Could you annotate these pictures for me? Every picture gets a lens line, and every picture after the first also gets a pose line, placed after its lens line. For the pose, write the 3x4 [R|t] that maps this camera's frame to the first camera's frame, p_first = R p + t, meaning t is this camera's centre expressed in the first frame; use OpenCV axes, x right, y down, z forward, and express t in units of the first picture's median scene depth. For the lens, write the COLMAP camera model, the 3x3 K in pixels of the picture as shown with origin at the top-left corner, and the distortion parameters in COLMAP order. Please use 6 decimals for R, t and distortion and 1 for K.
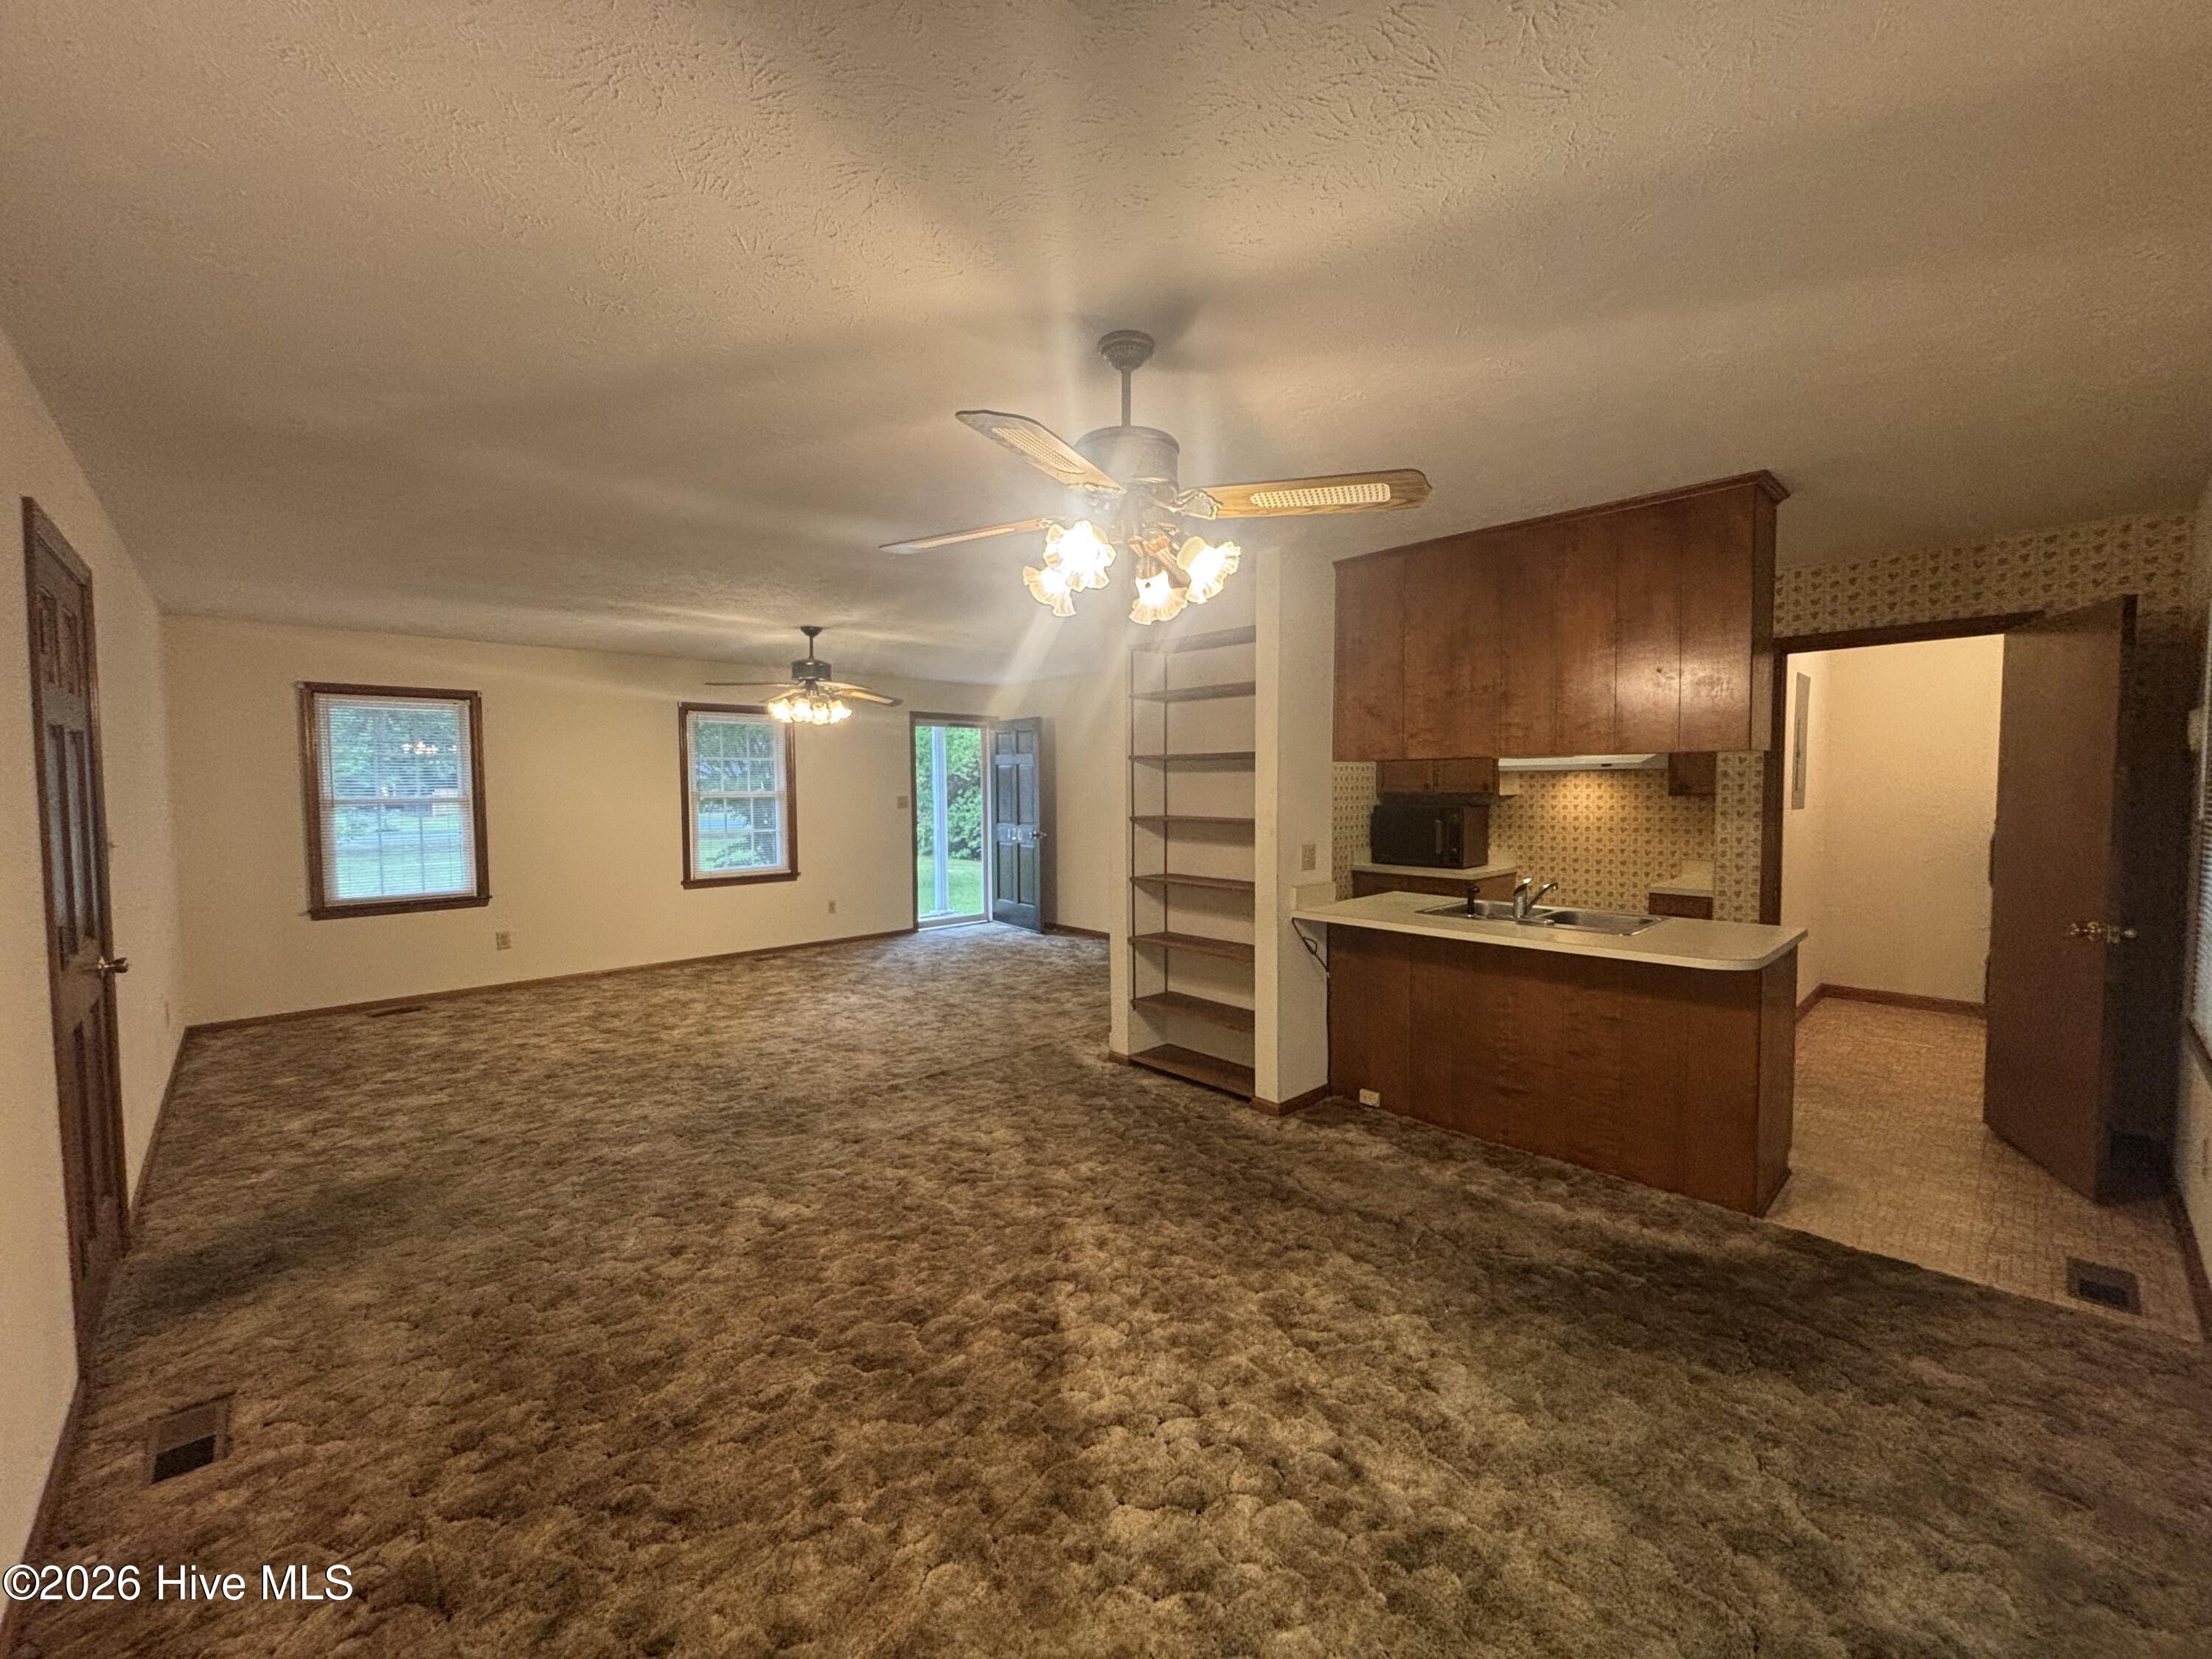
lens RADIAL K [[886.9, 0, 1111.9], [0, 886.9, 828.8], [0, 0, 1]] dist [0.000380, -0.000187]
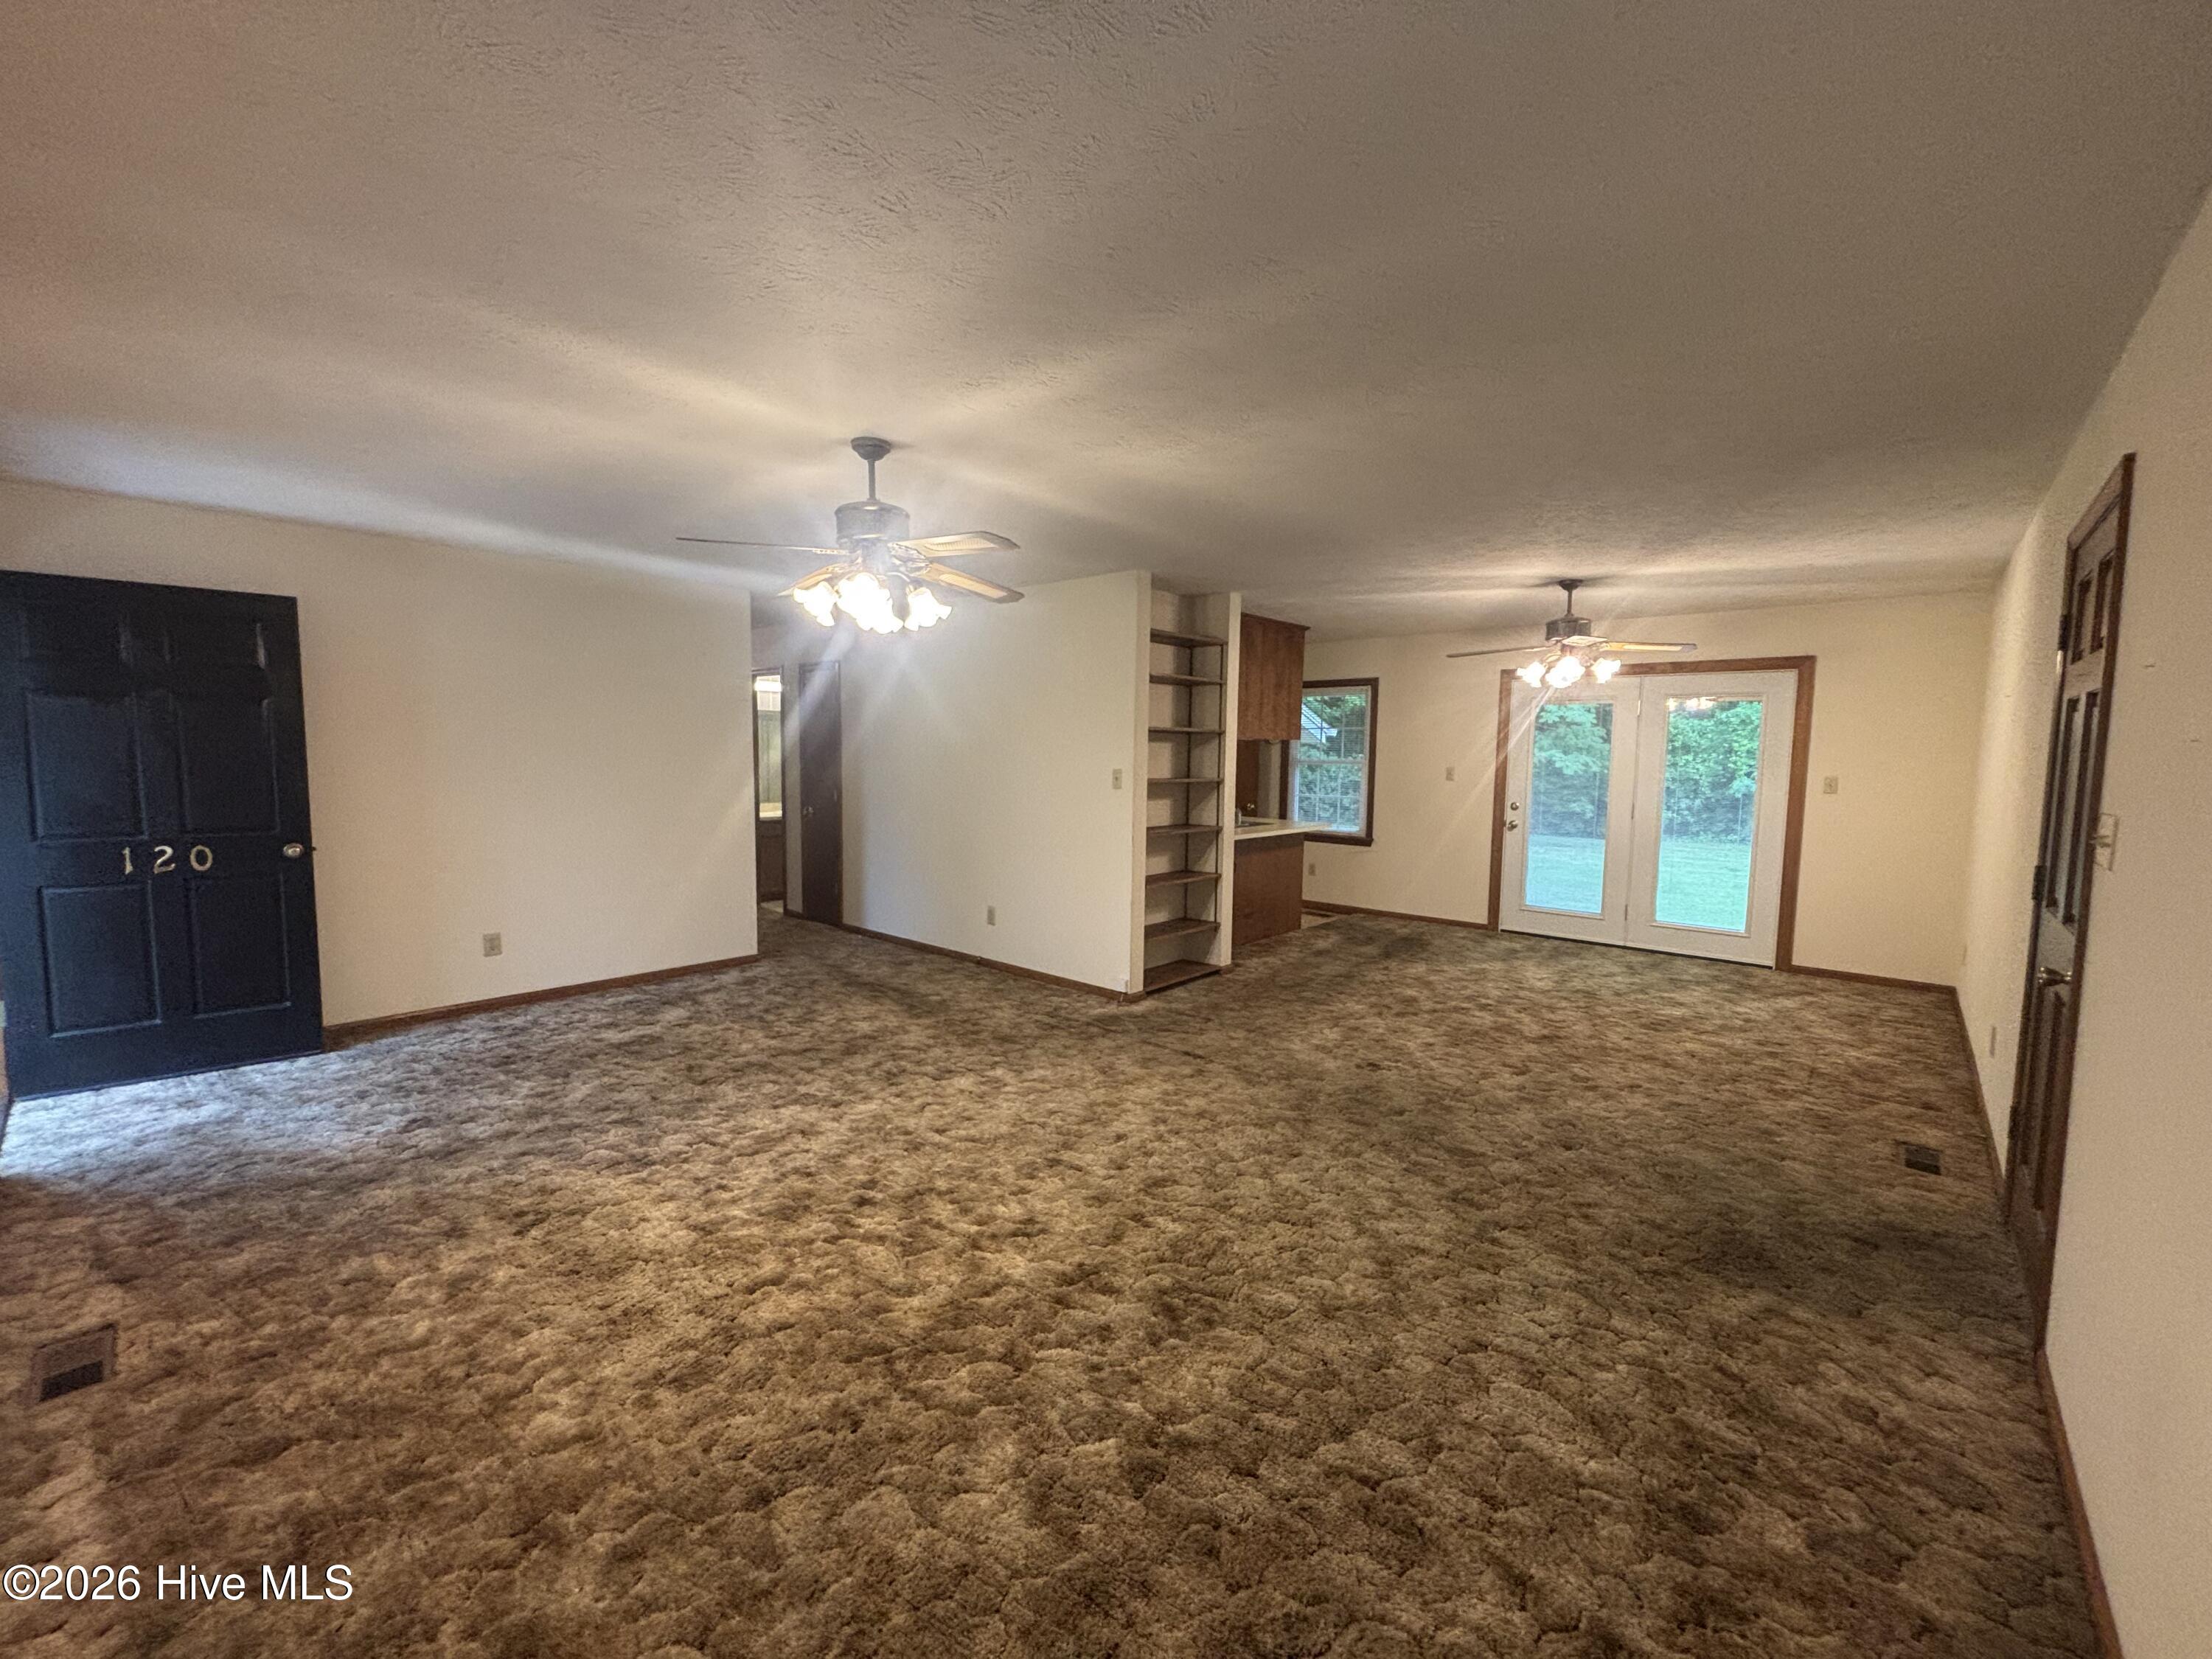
lens RADIAL K [[879.8, 0, 1098.7], [0, 879.8, 822.0], [0, 0, 1]] dist [-0.001377, -0.000304]
pose [[-0.065908, -0.073859, 0.995088, -1.114936], [0.042140, 0.996161, 0.076729, -0.048865], [-0.996936, 0.046990, -0.062542, 1.152134]]
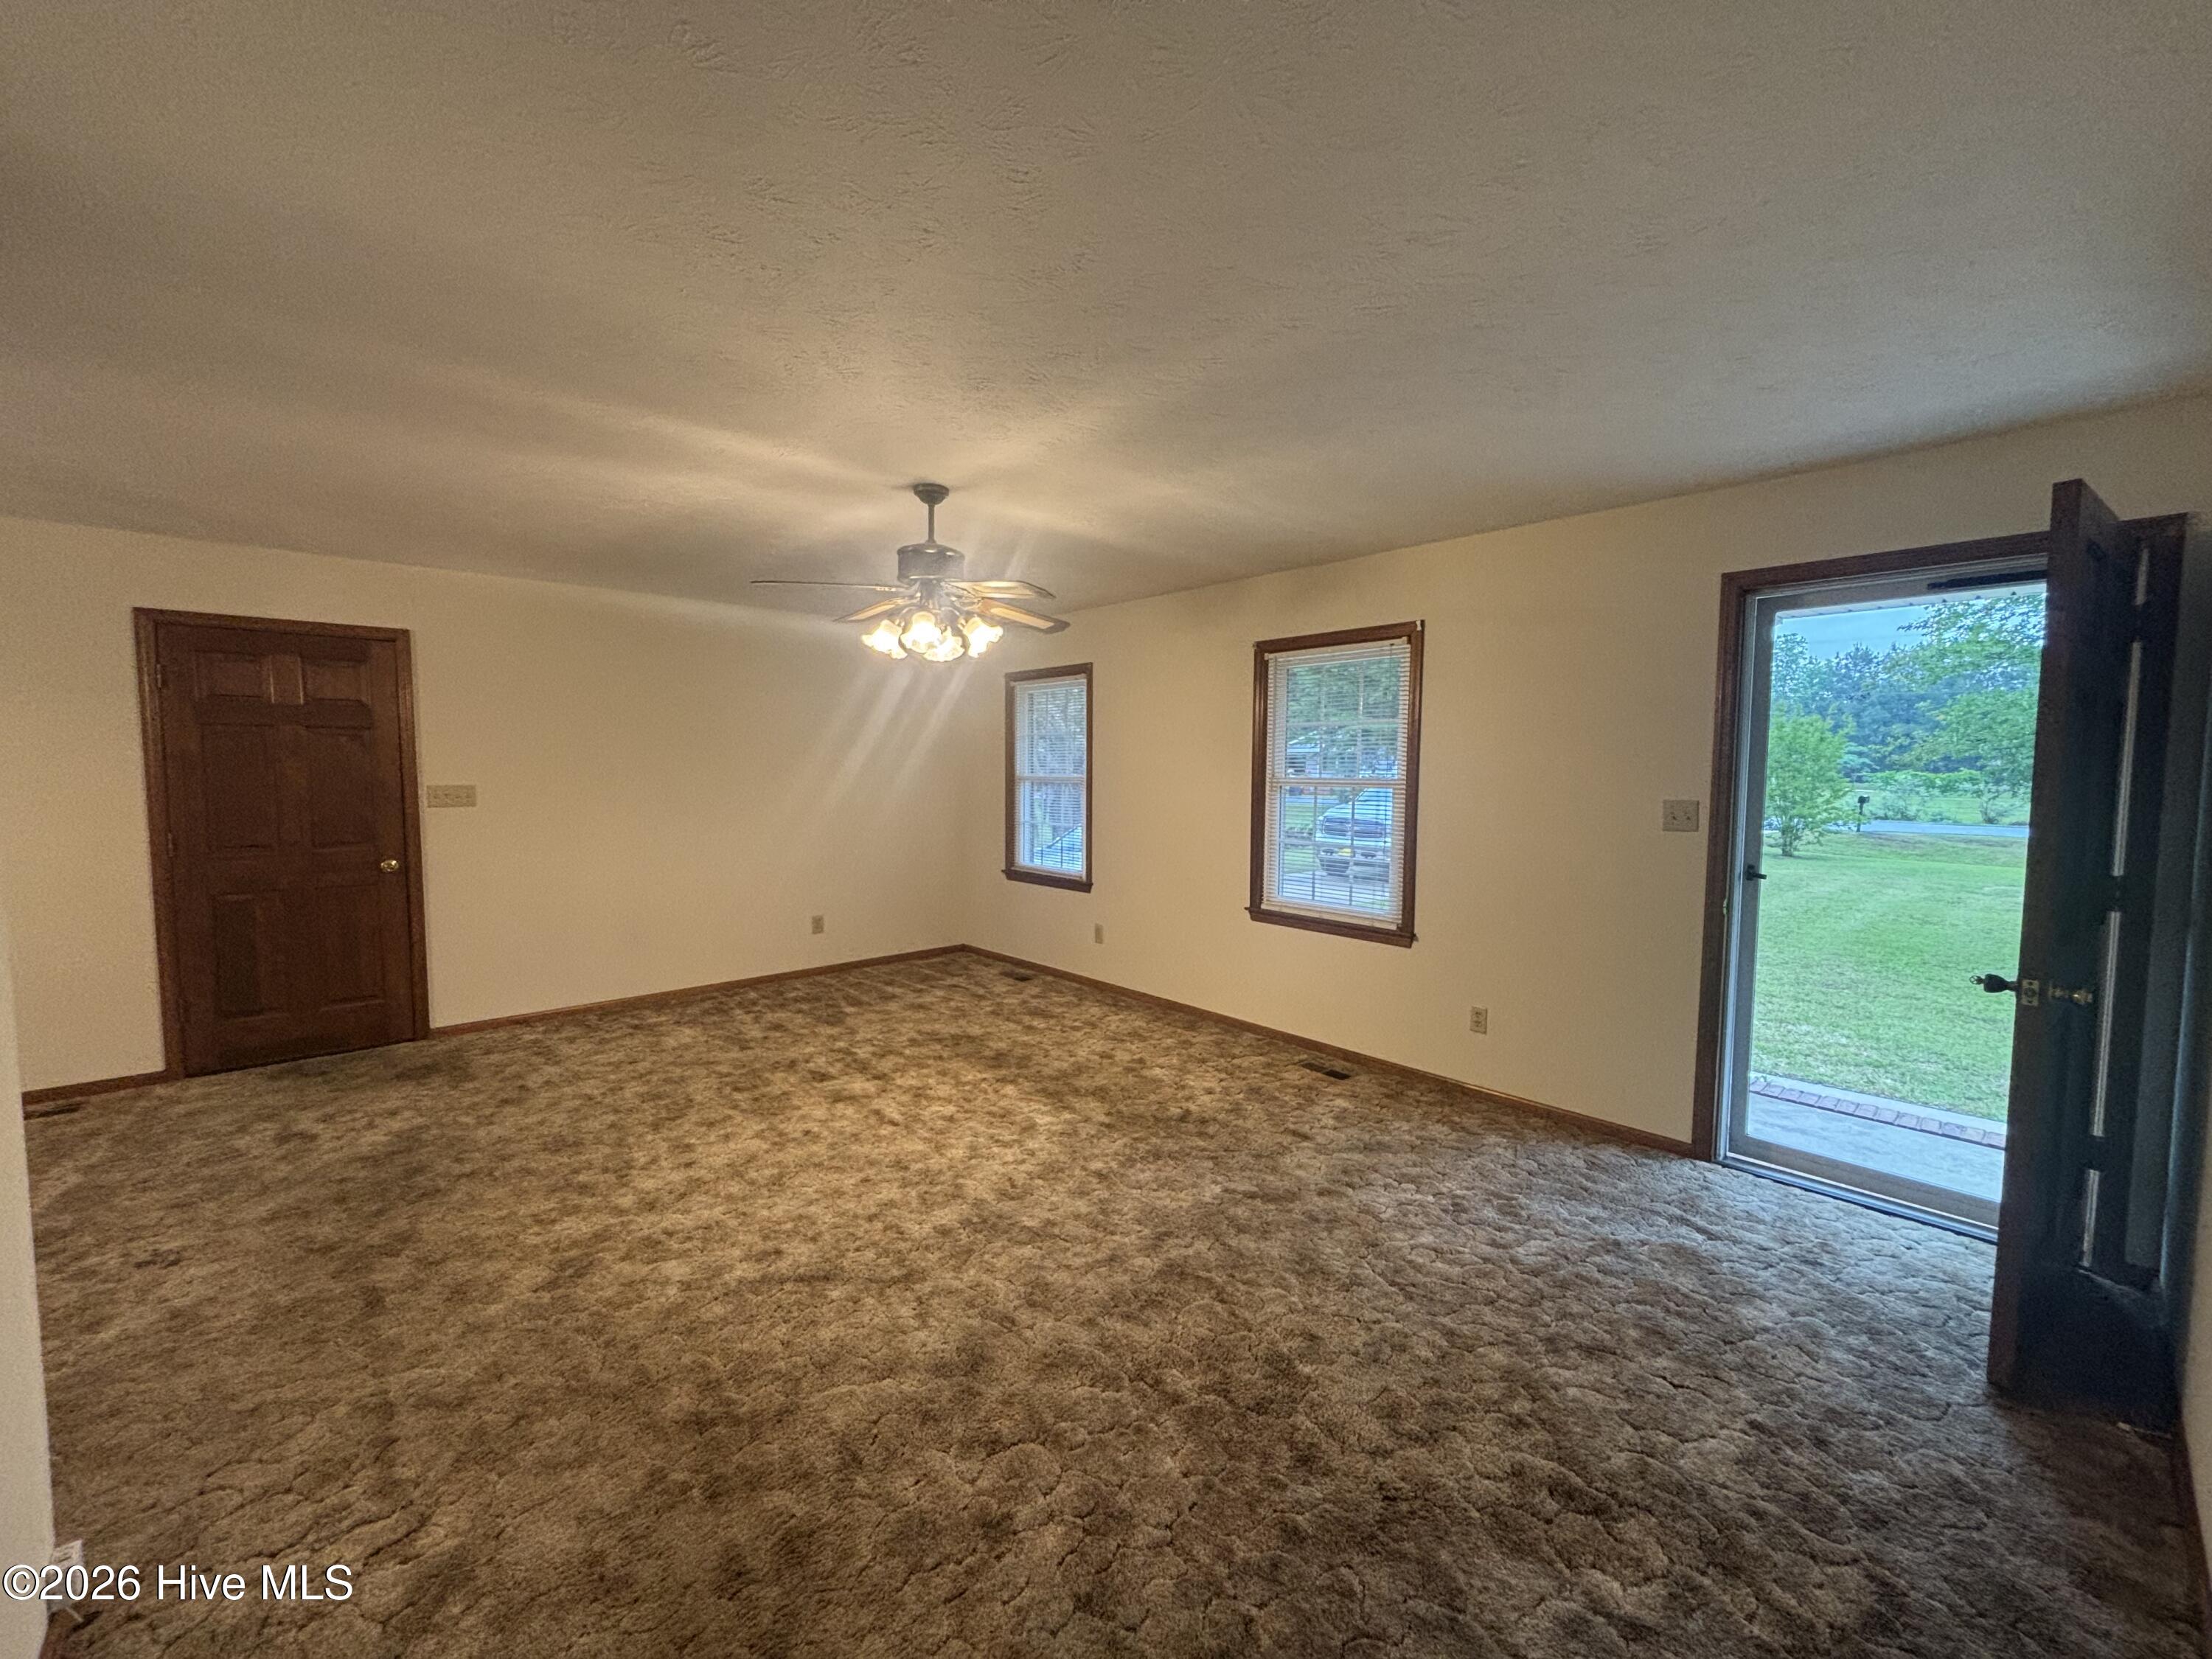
lens RADIAL K [[899.3, 0, 1104.3], [0, 899.3, 824.9], [0, 0, 1]] dist [0.000126, -0.000169]
pose [[-0.033171, 0.072900, -0.996787, 0.311747], [-0.057141, 0.995567, 0.074712, -0.077576], [0.997815, 0.059435, -0.028859, 1.444070]]
